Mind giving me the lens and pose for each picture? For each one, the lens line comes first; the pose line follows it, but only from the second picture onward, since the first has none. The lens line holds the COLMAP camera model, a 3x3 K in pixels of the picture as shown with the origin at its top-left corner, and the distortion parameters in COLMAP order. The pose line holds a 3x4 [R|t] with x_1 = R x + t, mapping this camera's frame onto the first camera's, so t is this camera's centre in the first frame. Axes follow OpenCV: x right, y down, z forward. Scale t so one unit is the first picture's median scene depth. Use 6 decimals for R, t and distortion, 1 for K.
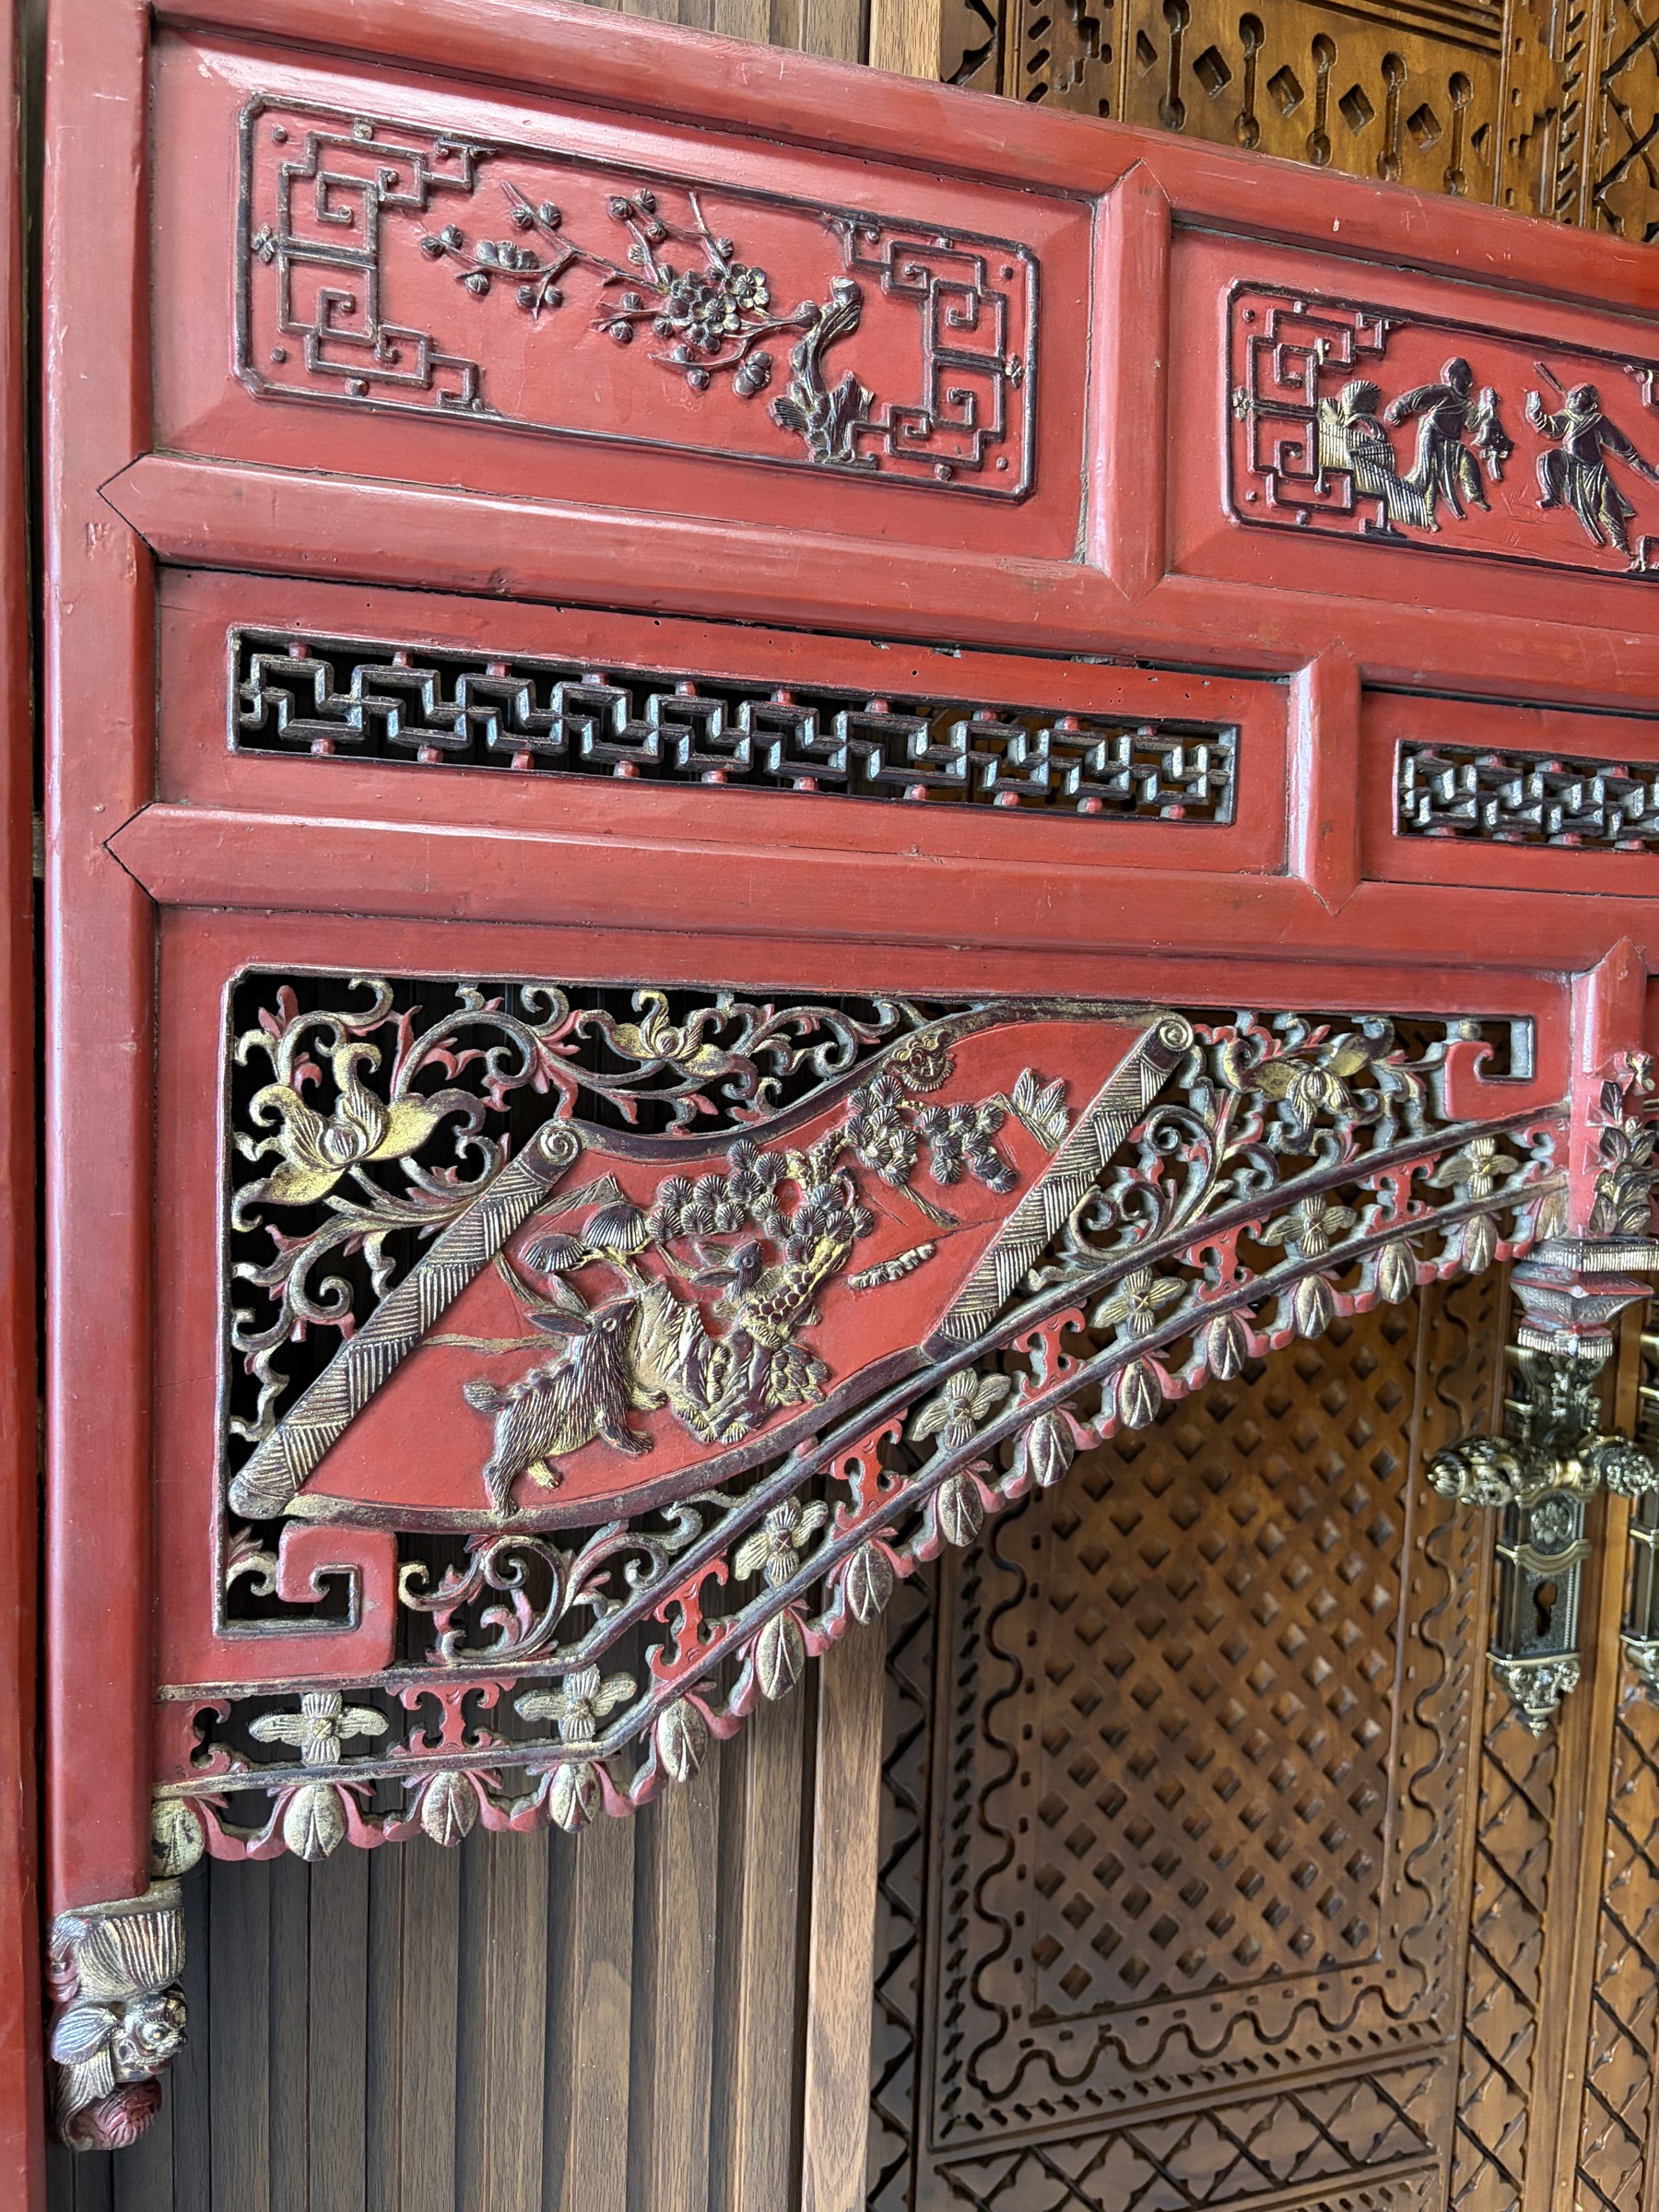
lens RADIAL K [[1710.2, 0, 829.5], [0, 1710.2, 1106.0], [0, 0, 1]] dist [0.007572, -0.014181]
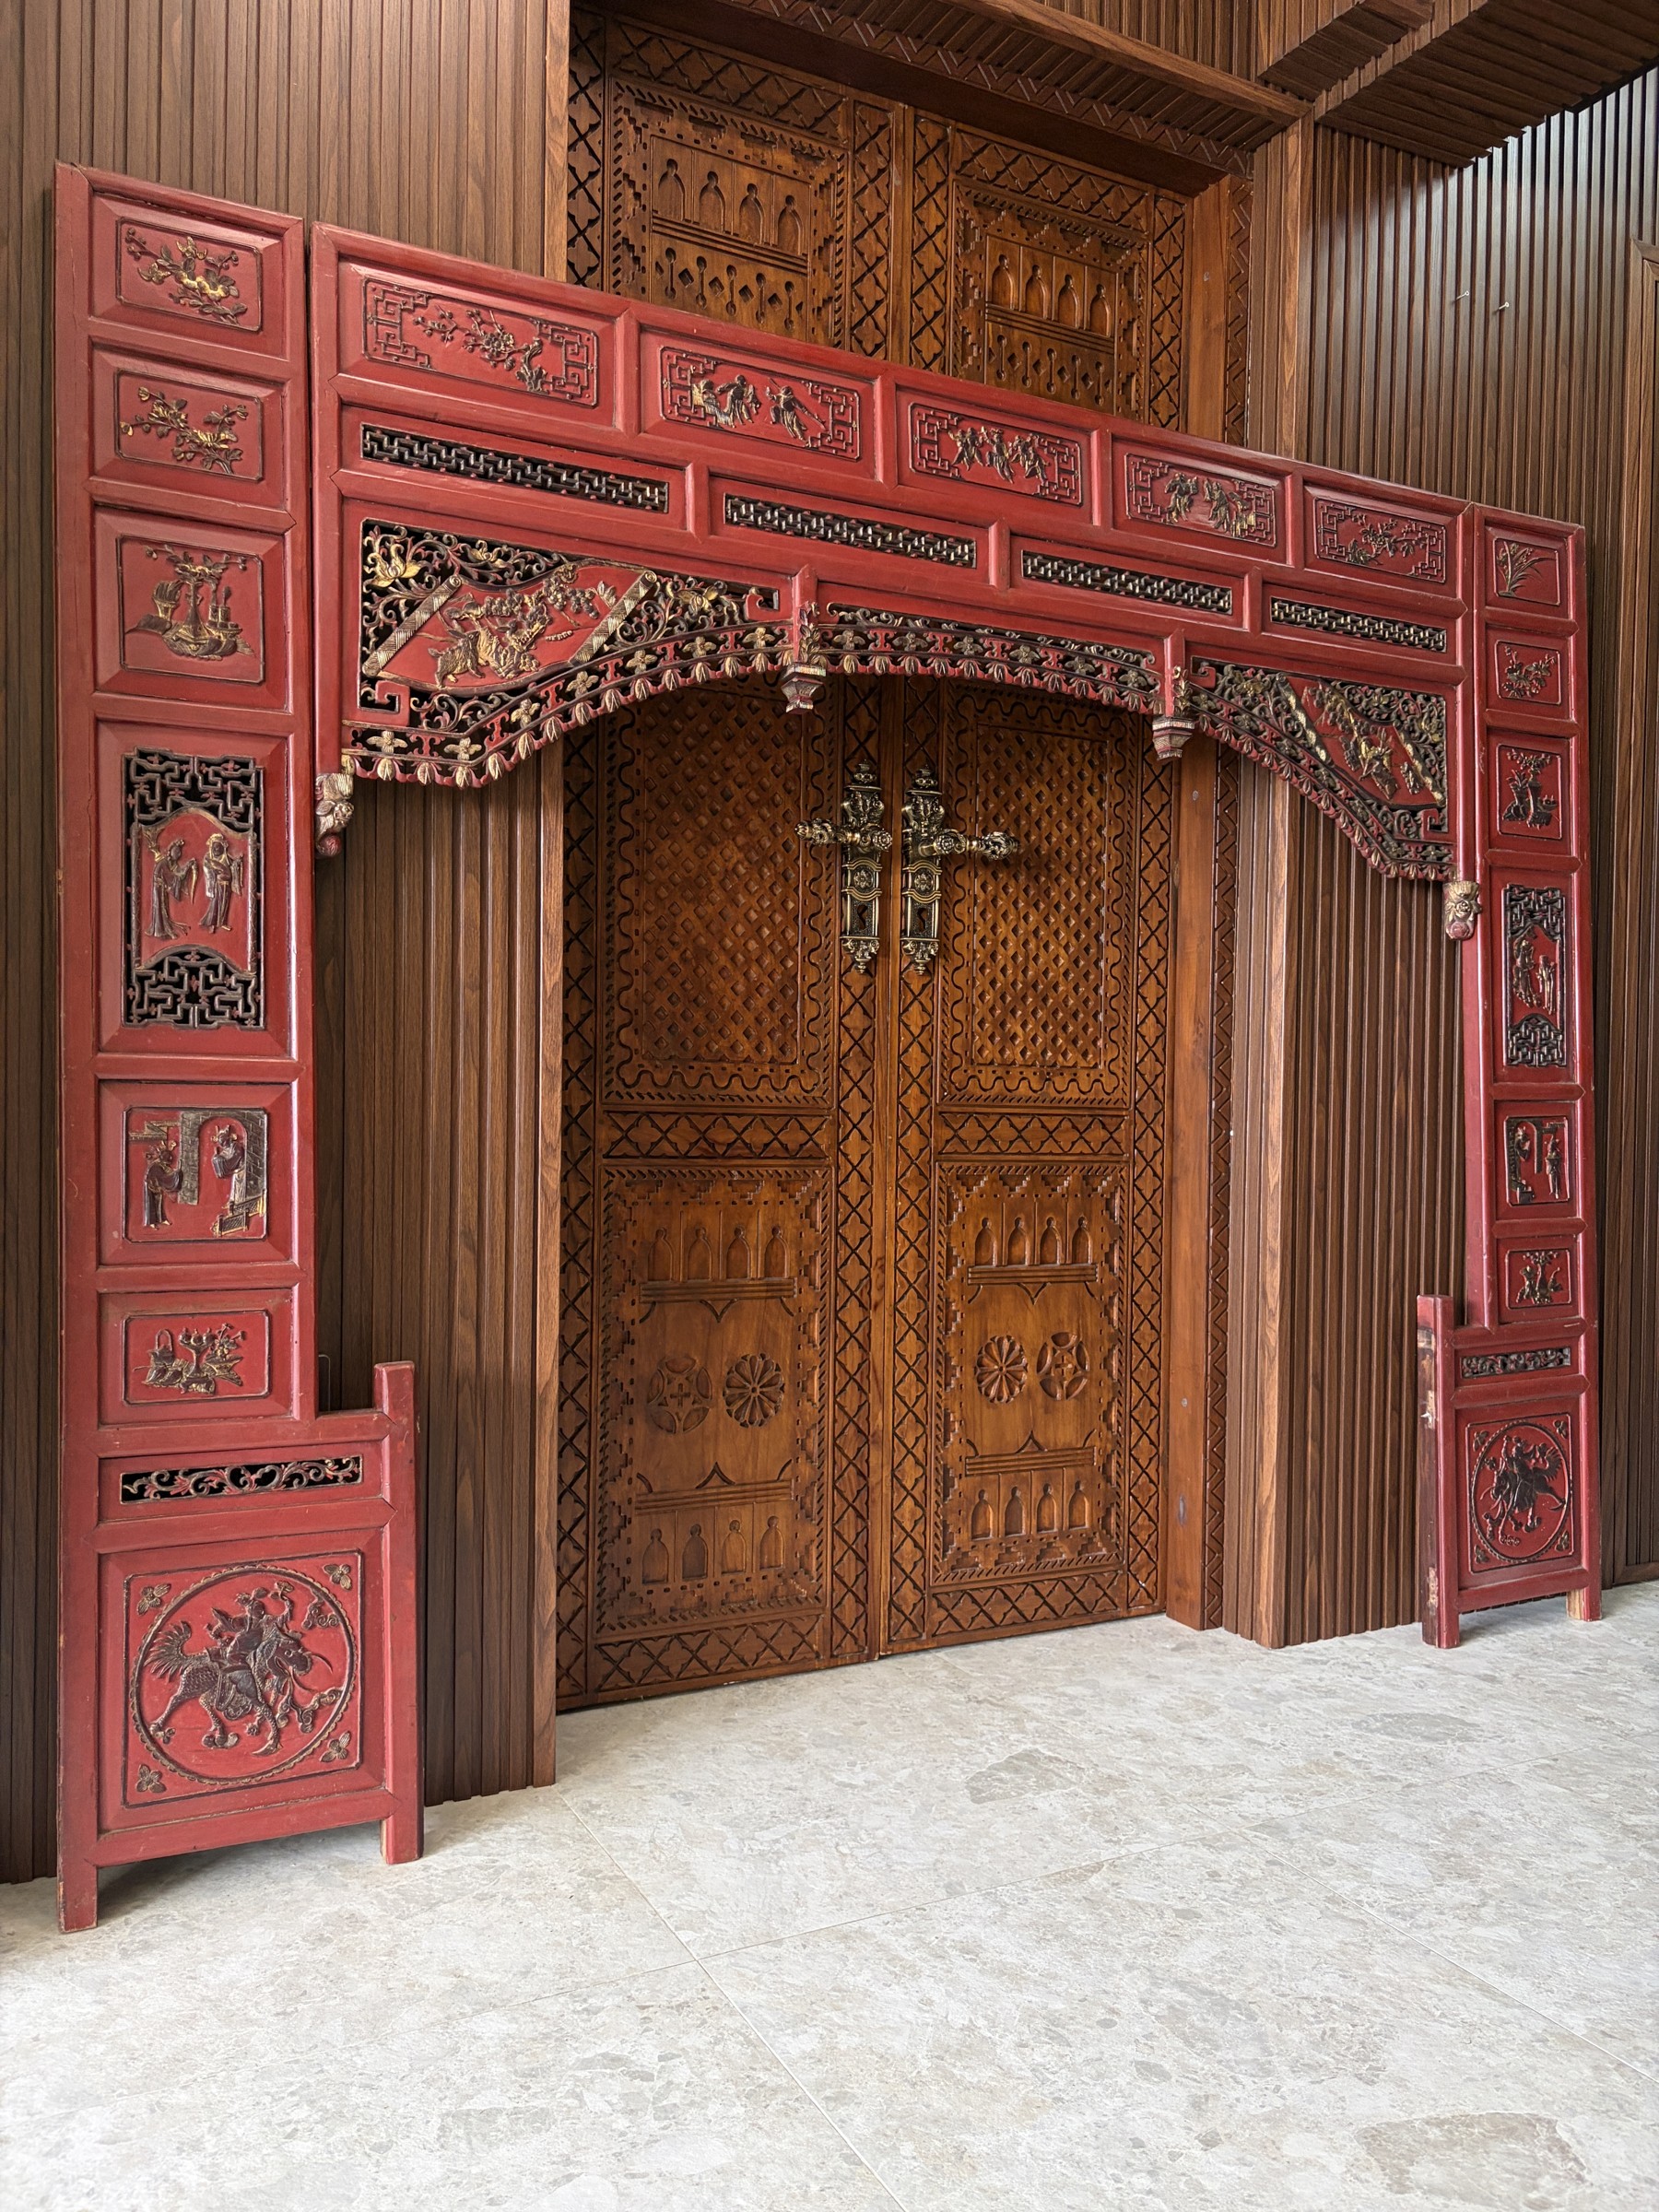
lens RADIAL K [[1710.2, 0, 829.5], [0, 1710.2, 1106.0], [0, 0, 1]] dist [0.007572, -0.014181]
pose [[0.990327, -0.022988, 0.136839, 0.083282], [0.033090, 0.996855, -0.072013, 1.280208], [-0.134753, 0.075844, 0.987972, -2.281072]]
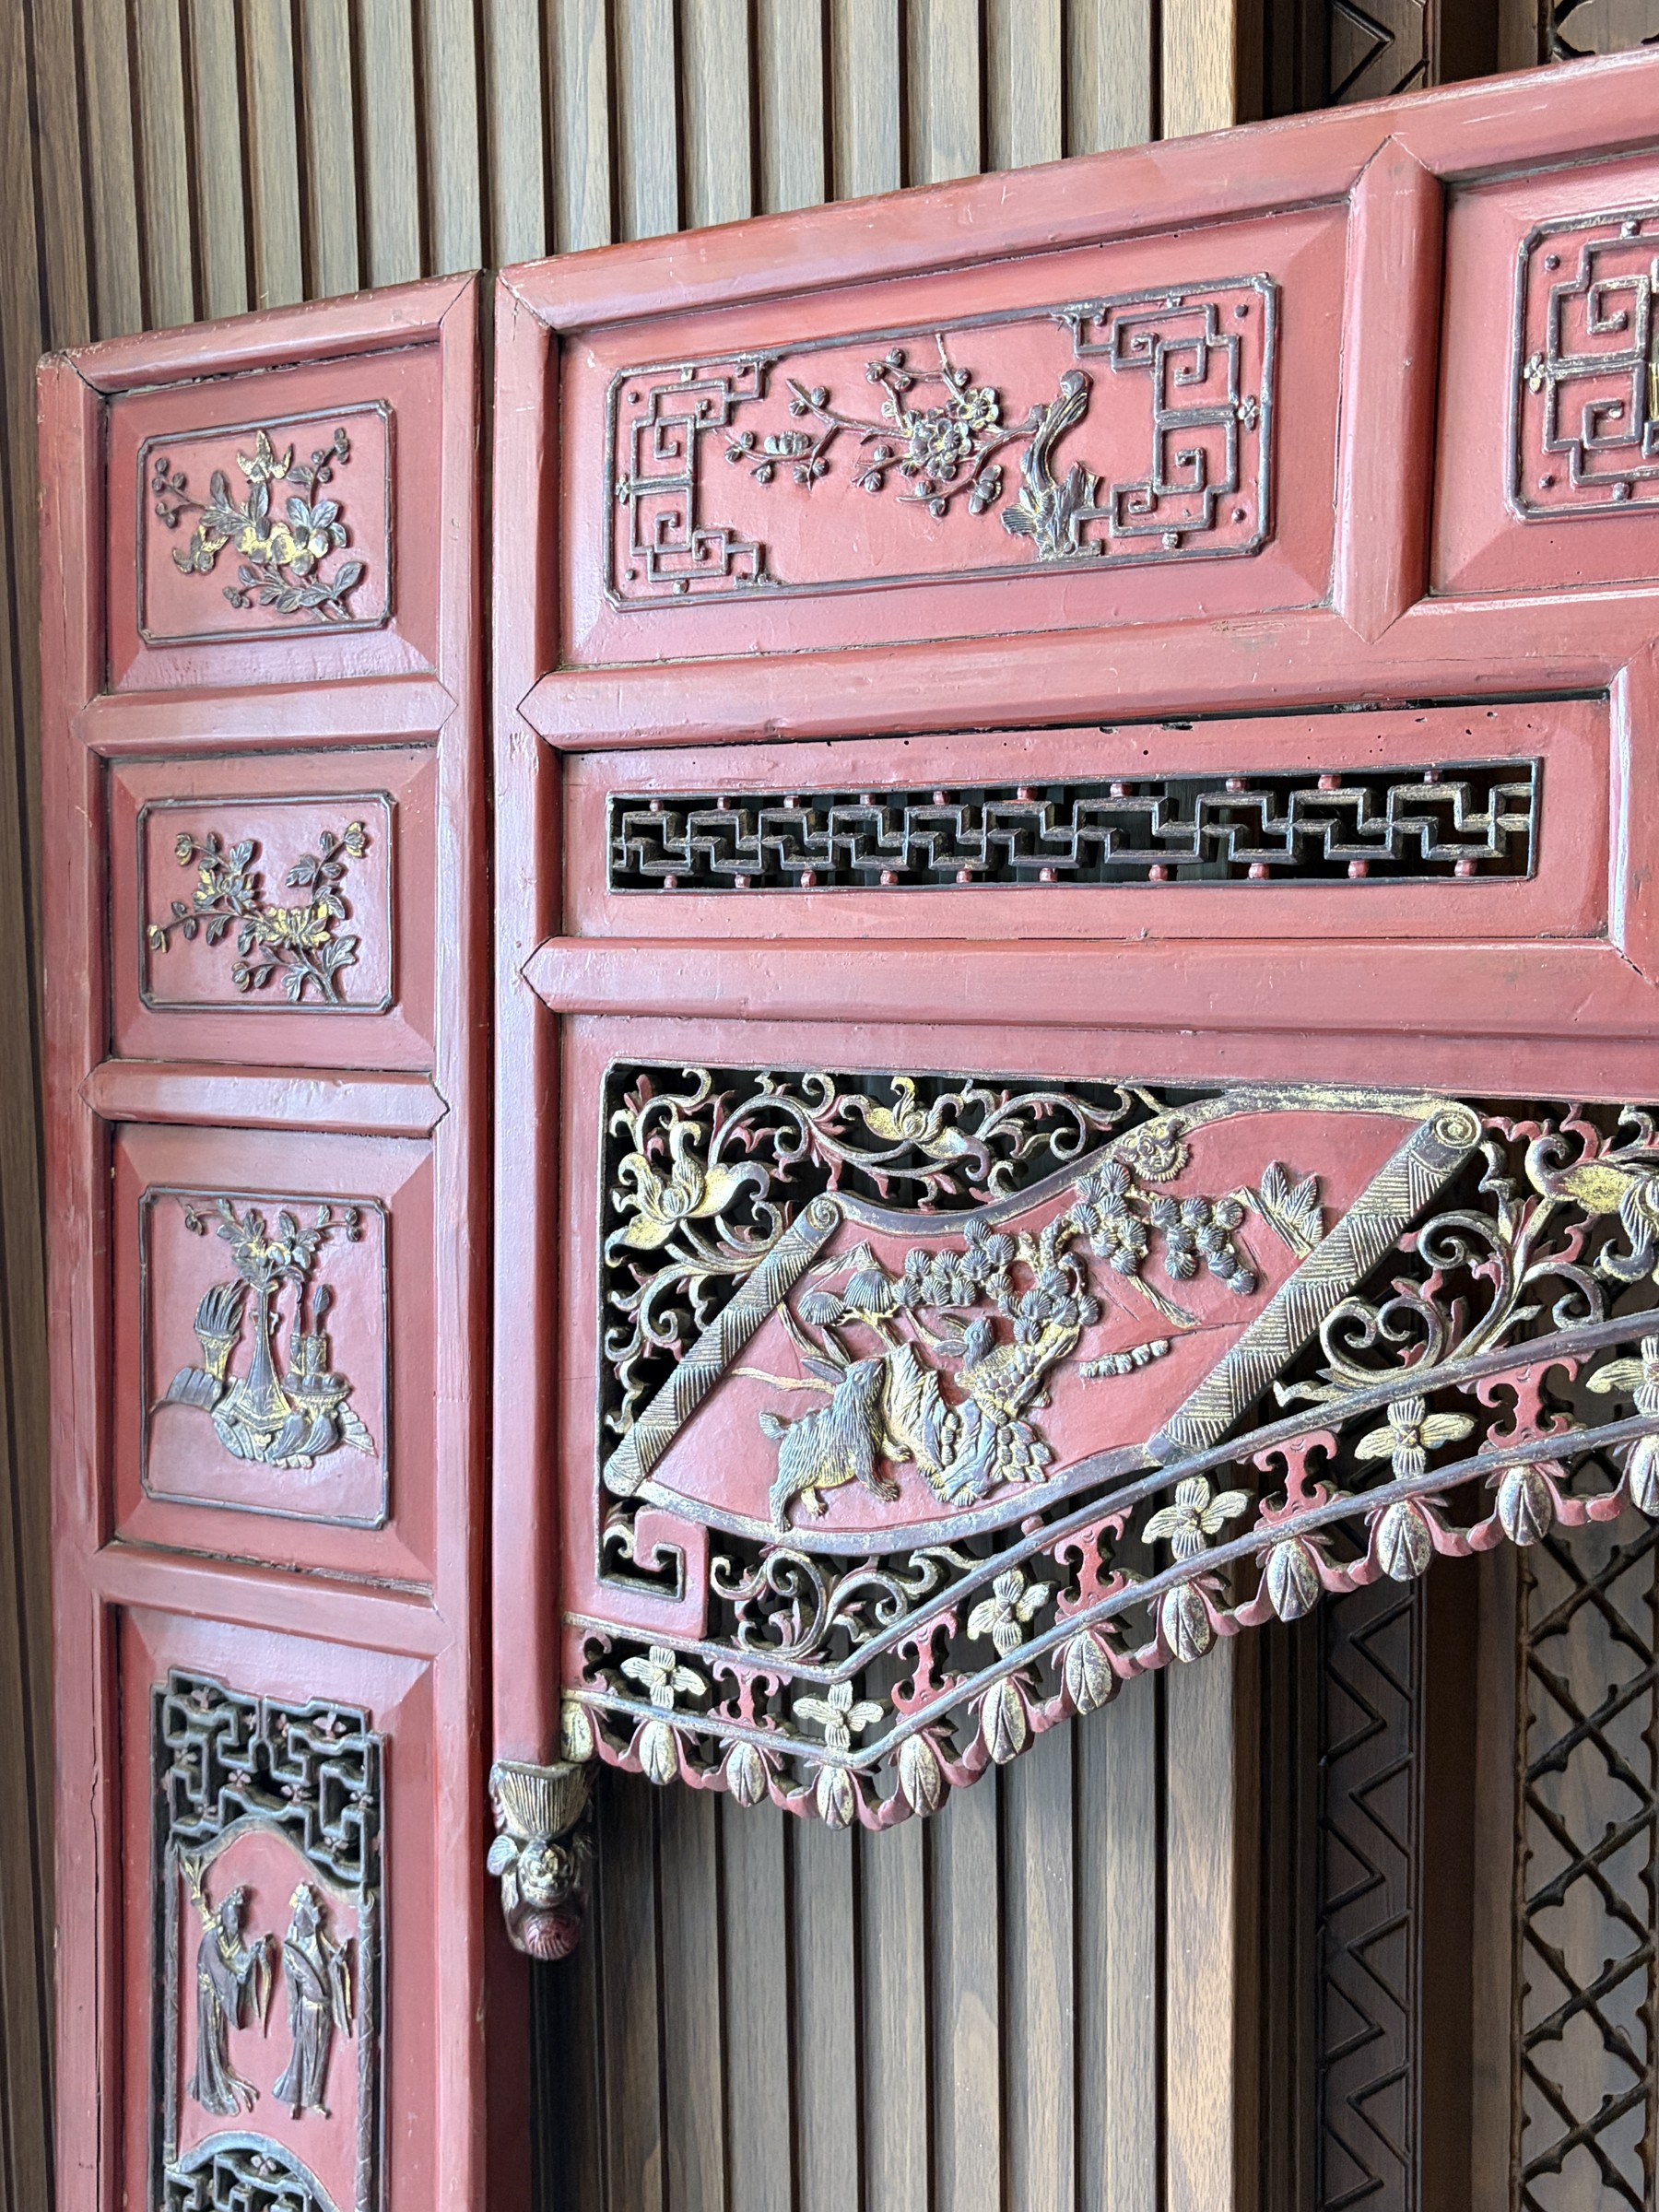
lens RADIAL K [[2234.4, 0, 829.5], [0, 2234.4, 1106.0], [0, 0, 1]] dist [0.213346, -0.873209]
pose [[0.646859, 0.028206, -0.762088, 0.947108], [-0.025393, 0.999558, 0.015441, -0.069841], [0.762187, 0.009364, 0.647289, 0.036728]]
